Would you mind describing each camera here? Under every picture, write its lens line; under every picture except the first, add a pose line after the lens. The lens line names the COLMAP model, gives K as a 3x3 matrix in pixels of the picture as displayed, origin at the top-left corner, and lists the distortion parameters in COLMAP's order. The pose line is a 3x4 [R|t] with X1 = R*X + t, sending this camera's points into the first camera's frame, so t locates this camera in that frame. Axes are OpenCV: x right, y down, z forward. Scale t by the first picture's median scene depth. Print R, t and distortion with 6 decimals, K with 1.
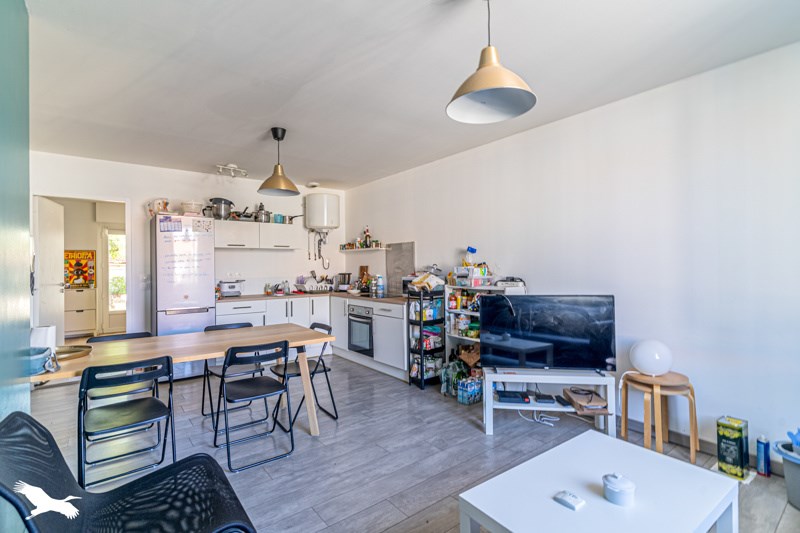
lens RADIAL K [[391.0, 0, 399.1], [0, 391.0, 264.5], [0, 0, 1]] dist [-0.002679, -0.000305]
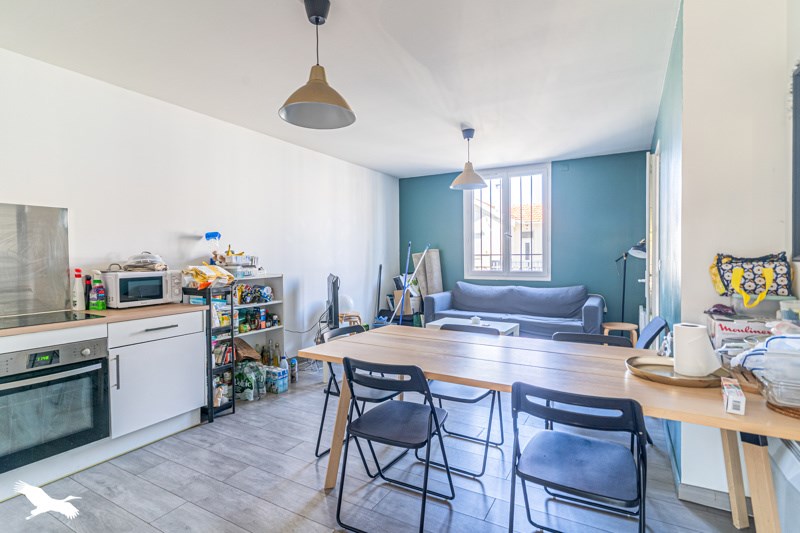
lens RADIAL K [[391.0, 0, 401.3], [0, 391.0, 264.6], [0, 0, 1]] dist [-0.002679, -0.000305]
pose [[-0.387467, -0.007732, 0.921851, -0.682973], [0.002674, 0.999951, 0.009511, 0.016910], [-0.921880, 0.006150, -0.387427, 0.868221]]
